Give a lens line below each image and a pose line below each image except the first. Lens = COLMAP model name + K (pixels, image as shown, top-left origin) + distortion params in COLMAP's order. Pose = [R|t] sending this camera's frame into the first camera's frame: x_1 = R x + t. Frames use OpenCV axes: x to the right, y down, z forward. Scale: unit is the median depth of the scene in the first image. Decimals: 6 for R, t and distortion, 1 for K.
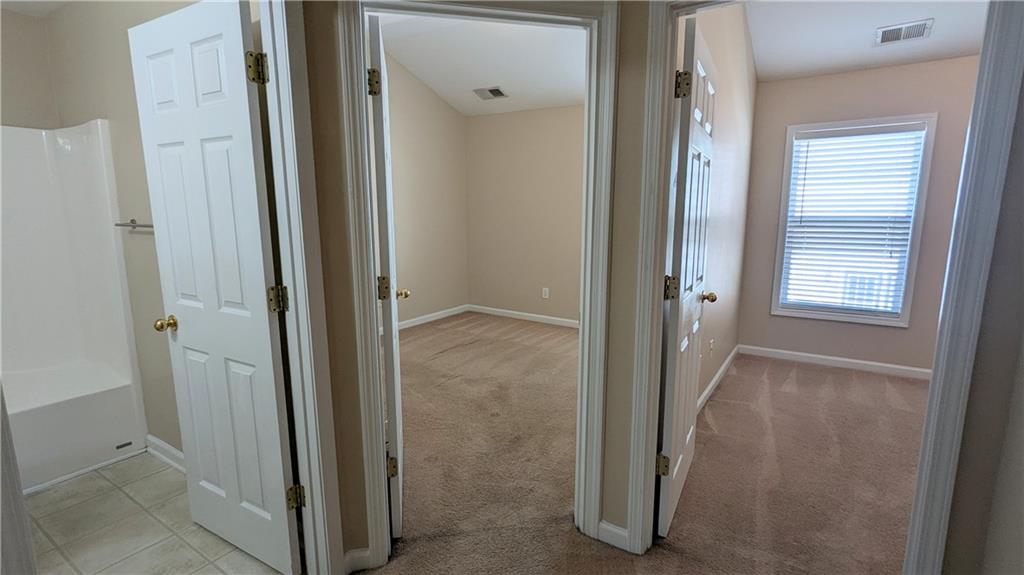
lens RADIAL K [[482.5, 0, 516.6], [0, 482.5, 288.5], [0, 0, 1]] dist [-0.003394, 0.002161]
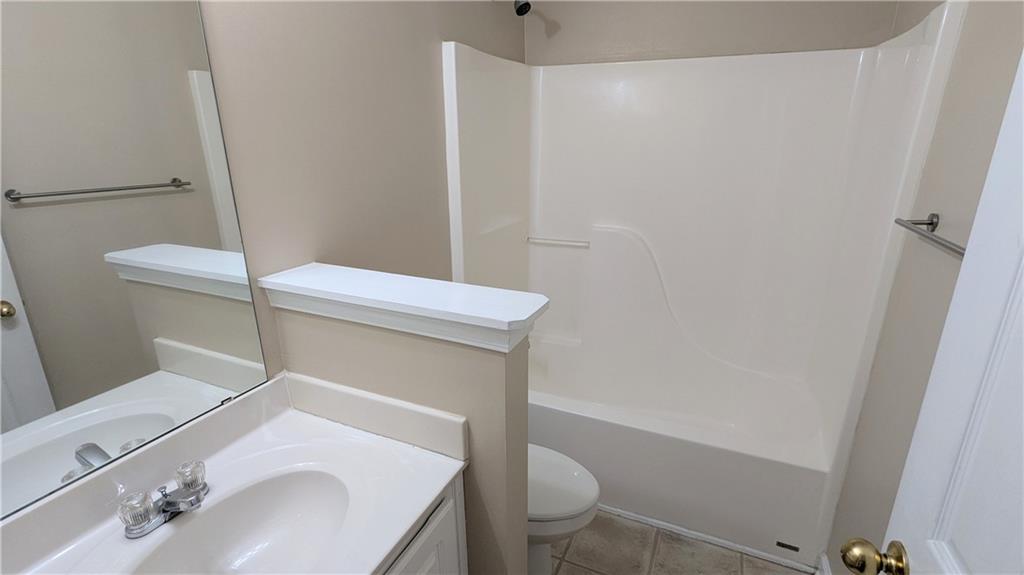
lens RADIAL K [[482.5, 0, 512.4], [0, 482.5, 289.3], [0, 0, 1]] dist [-0.003394, 0.002161]
pose [[0.151492, 0.310083, -0.938562, -0.499800], [-0.152132, 0.945522, 0.287827, -0.202298], [0.976681, 0.099182, 0.190412, 0.652470]]
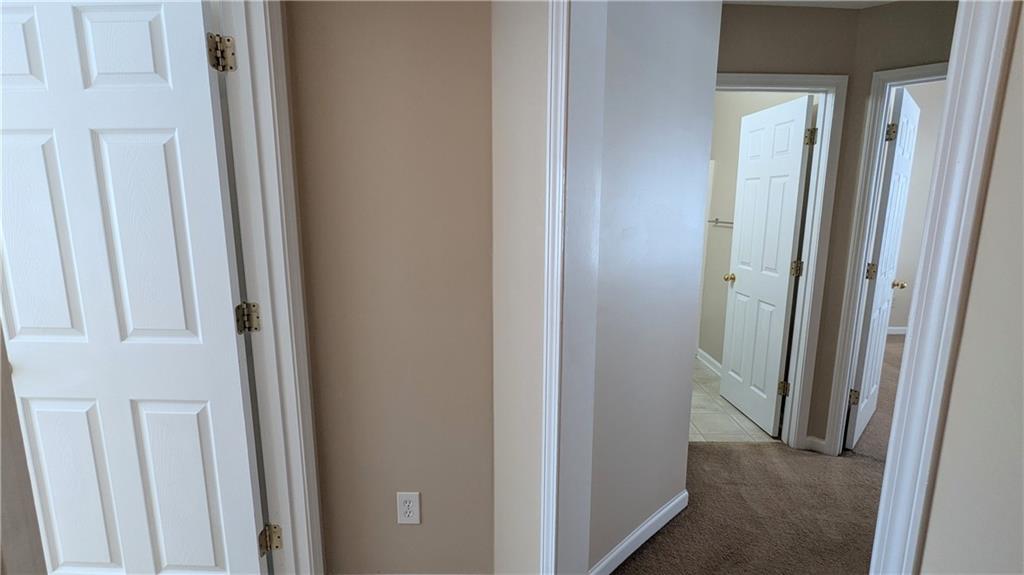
lens RADIAL K [[482.5, 0, 515.4], [0, 482.5, 292.8], [0, 0, 1]] dist [-0.003394, 0.002161]
pose [[0.544796, 0.155699, -0.823987, 0.341322], [-0.146435, 0.985178, 0.089339, 0.088842], [0.825684, 0.071989, 0.559521, -0.688516]]
